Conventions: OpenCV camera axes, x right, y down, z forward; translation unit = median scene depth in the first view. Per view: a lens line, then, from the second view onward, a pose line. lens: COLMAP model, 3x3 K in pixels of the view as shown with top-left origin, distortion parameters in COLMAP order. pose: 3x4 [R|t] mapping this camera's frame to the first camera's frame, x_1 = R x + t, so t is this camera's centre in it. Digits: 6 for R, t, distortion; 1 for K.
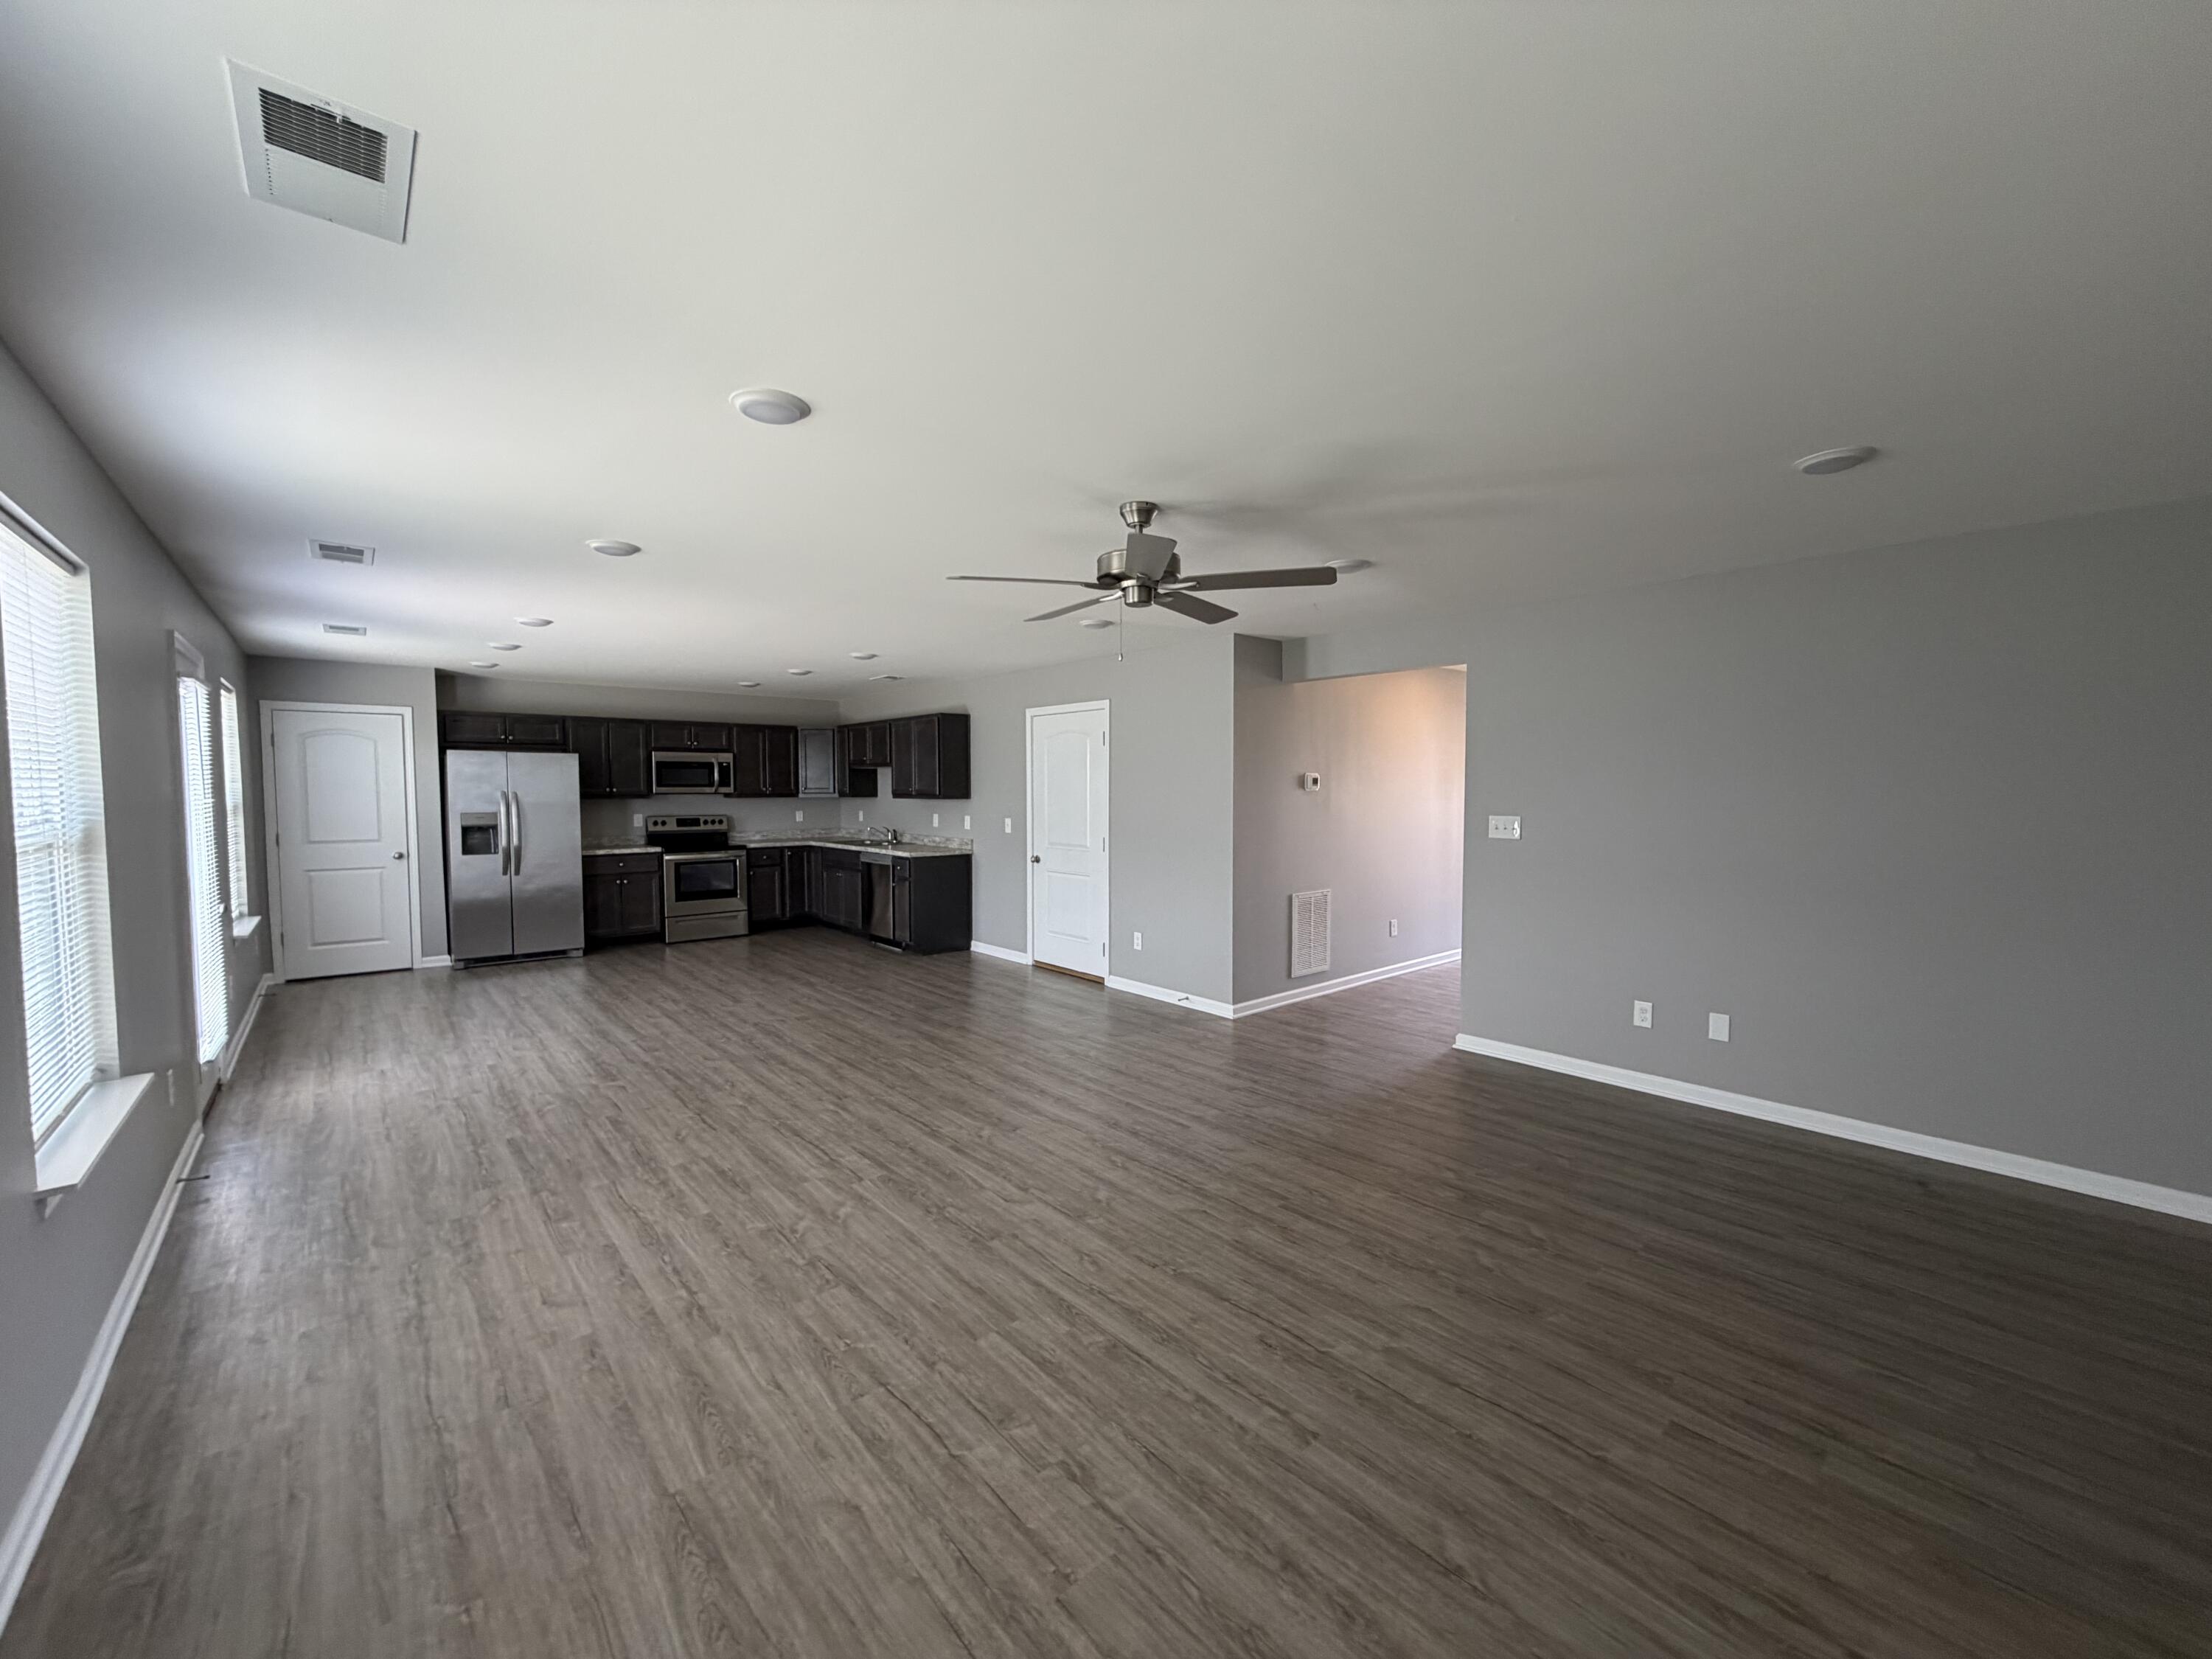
lens RADIAL K [[880.5, 0, 1097.3], [0, 880.5, 831.3], [0, 0, 1]] dist [0.002332, 0.000077]
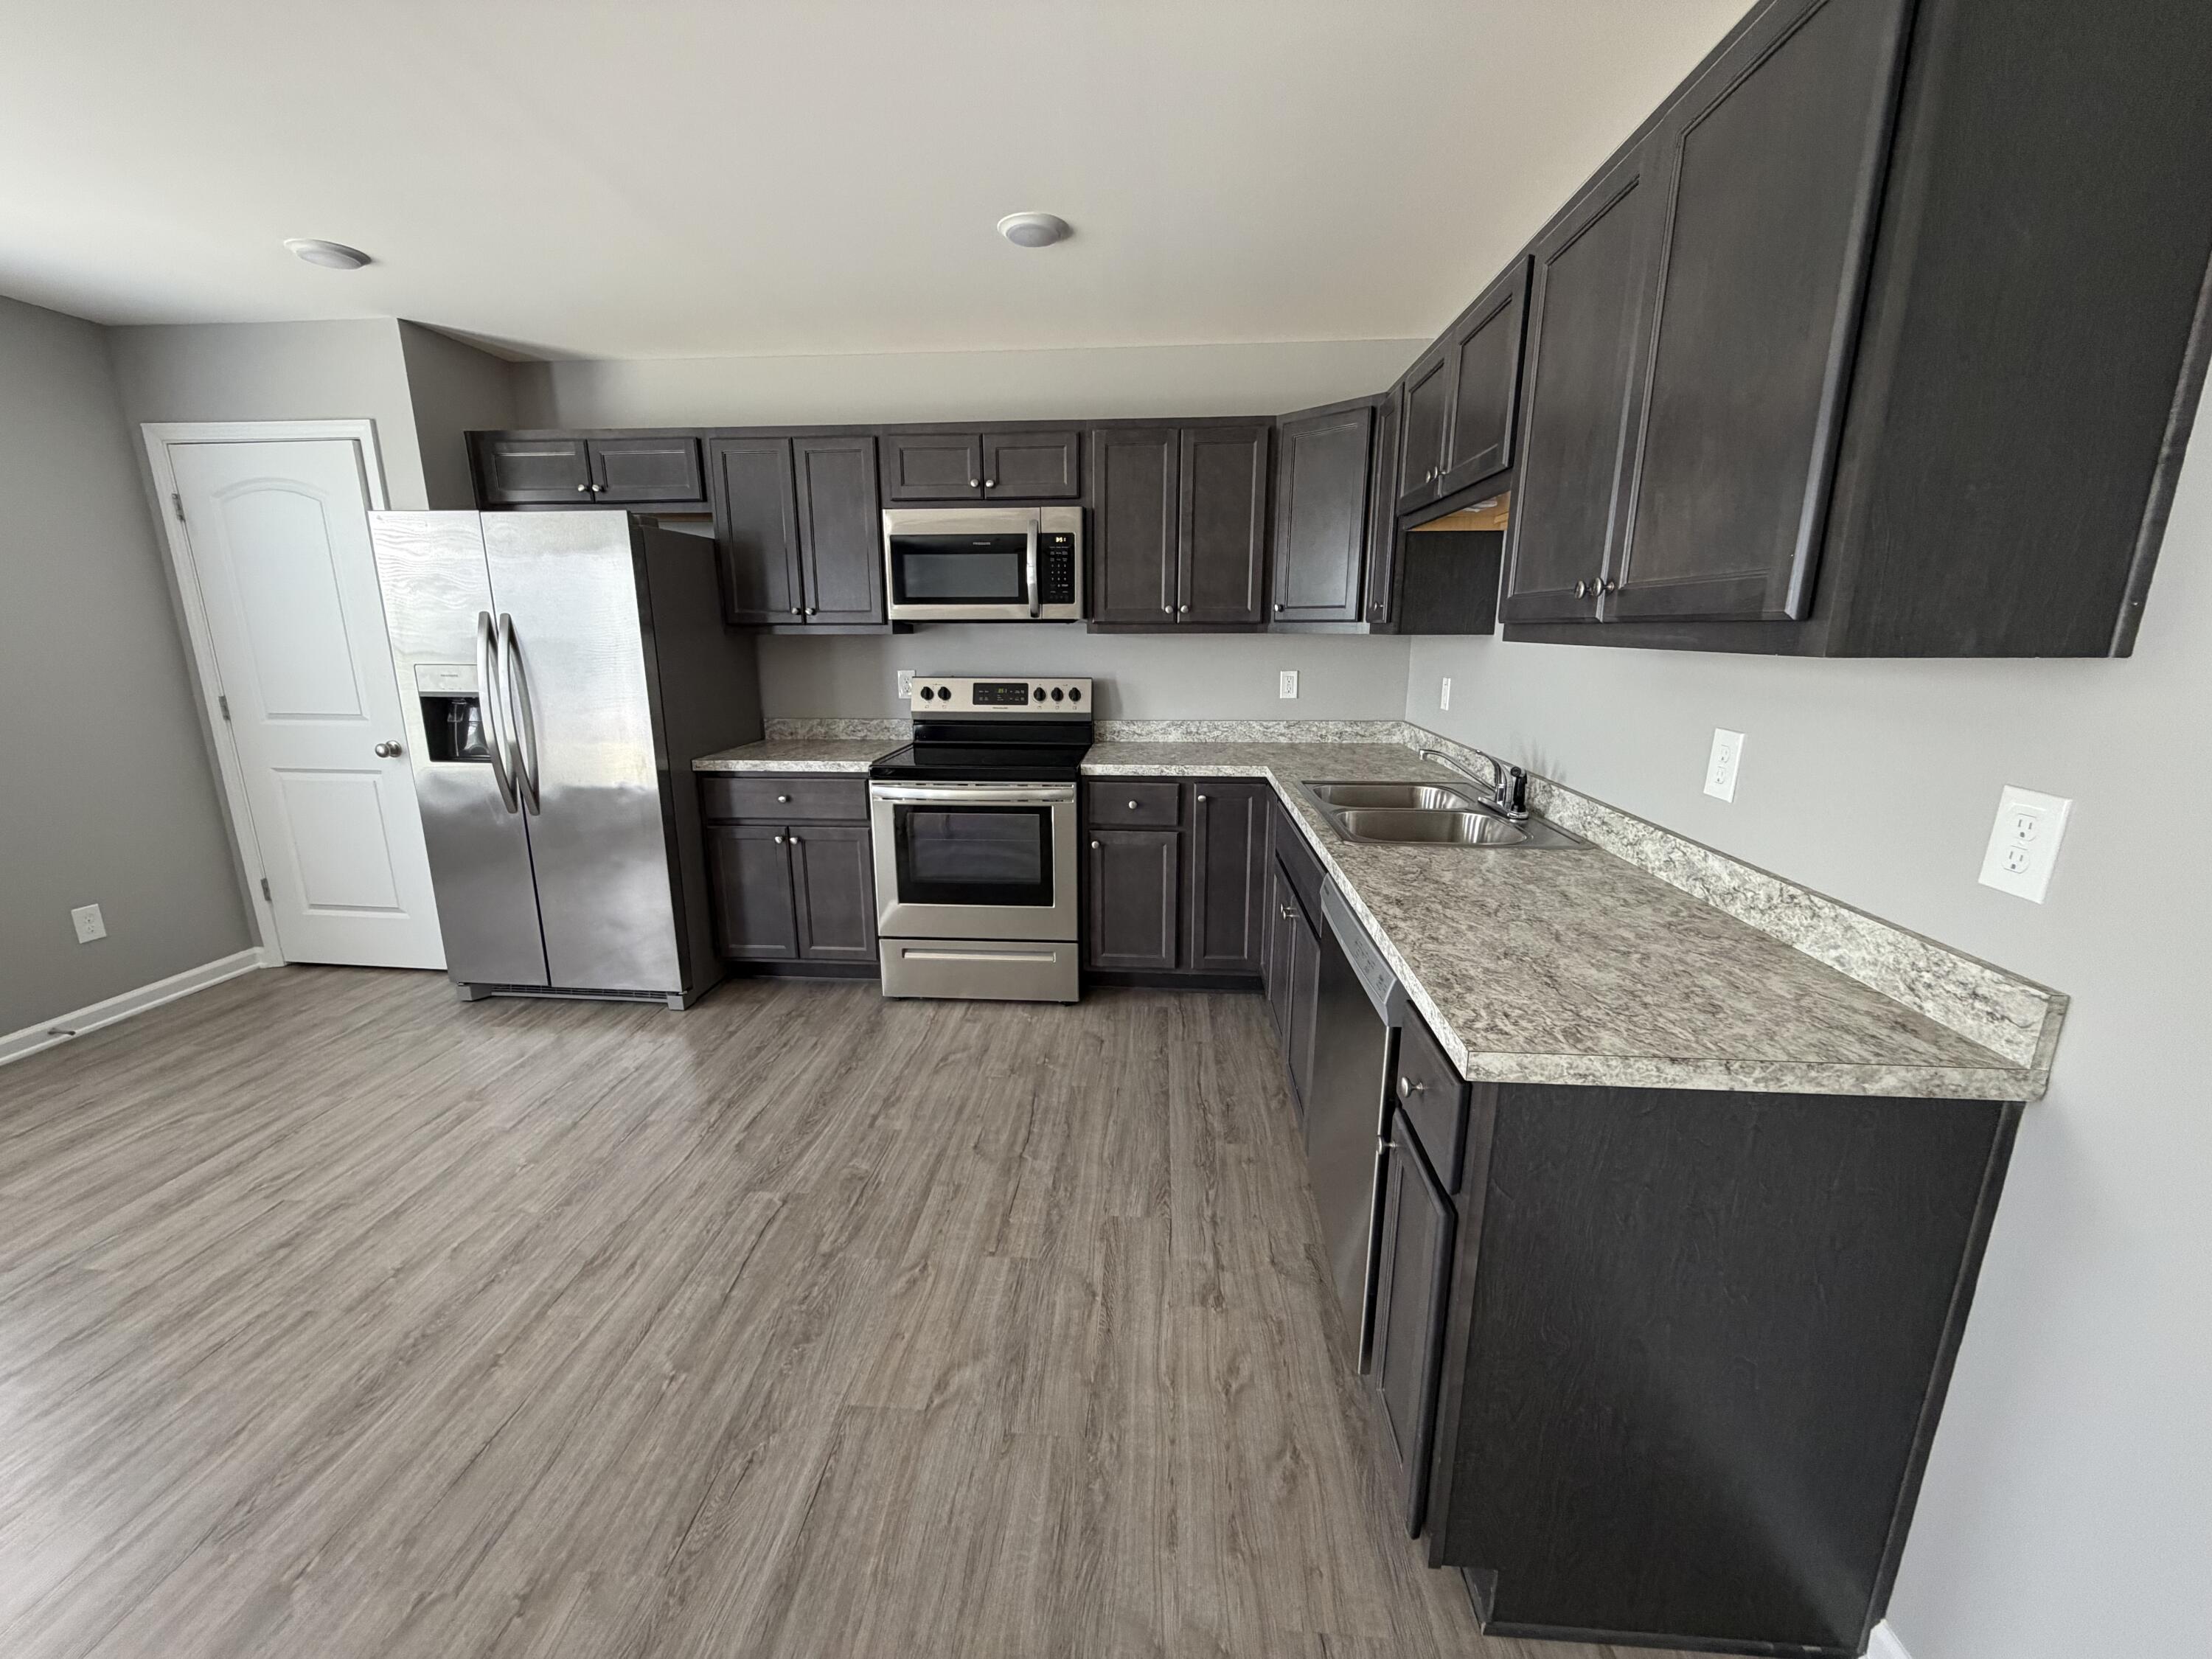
lens RADIAL K [[876.4, 0, 1100.5], [0, 876.4, 831.5], [0, 0, 1]] dist [-0.000418, -0.000019]
pose [[0.710466, 0.161439, -0.684964, -0.158199], [-0.034368, 0.980130, 0.195358, -0.032192], [0.702892, -0.115255, 0.701897, 0.829136]]
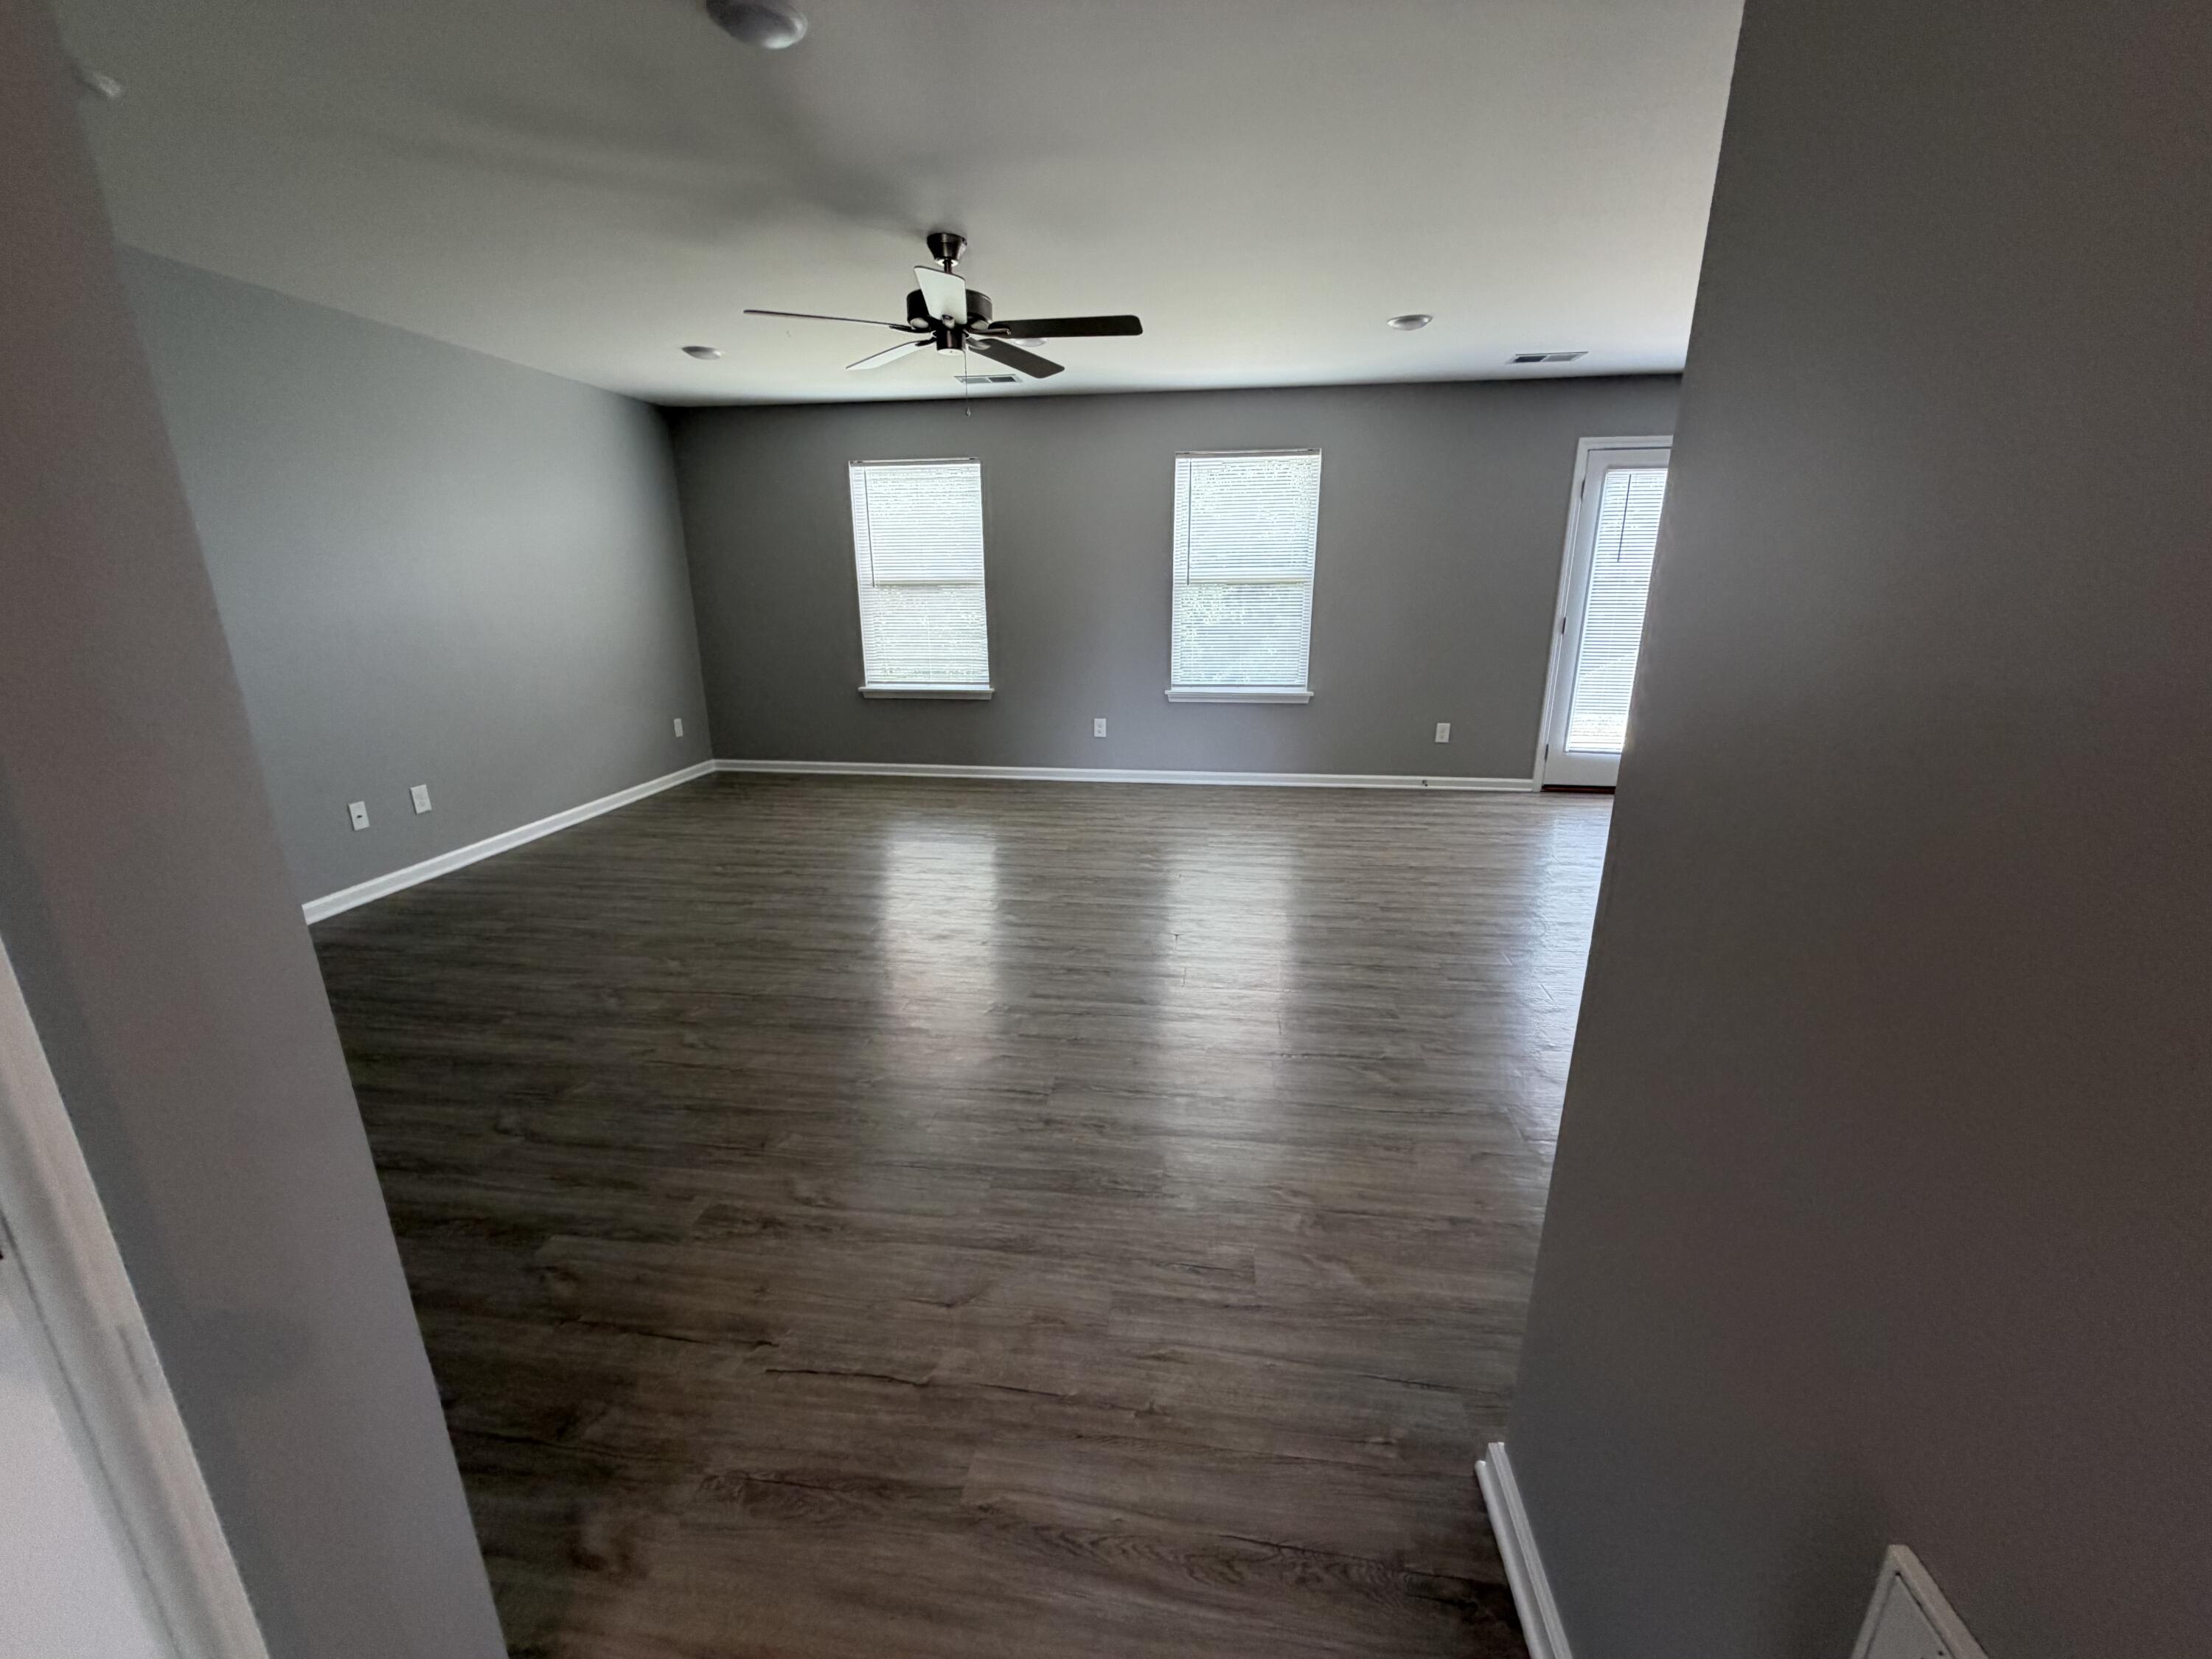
lens RADIAL K [[881.2, 0, 1099.1], [0, 881.2, 831.4], [0, 0, 1]] dist [-0.000316, 0.000076]
pose [[-0.748474, 0.188882, -0.635697, 0.254683], [-0.027329, 0.948982, 0.314145, -0.023288], [0.662601, 0.252502, -0.705126, 0.754439]]
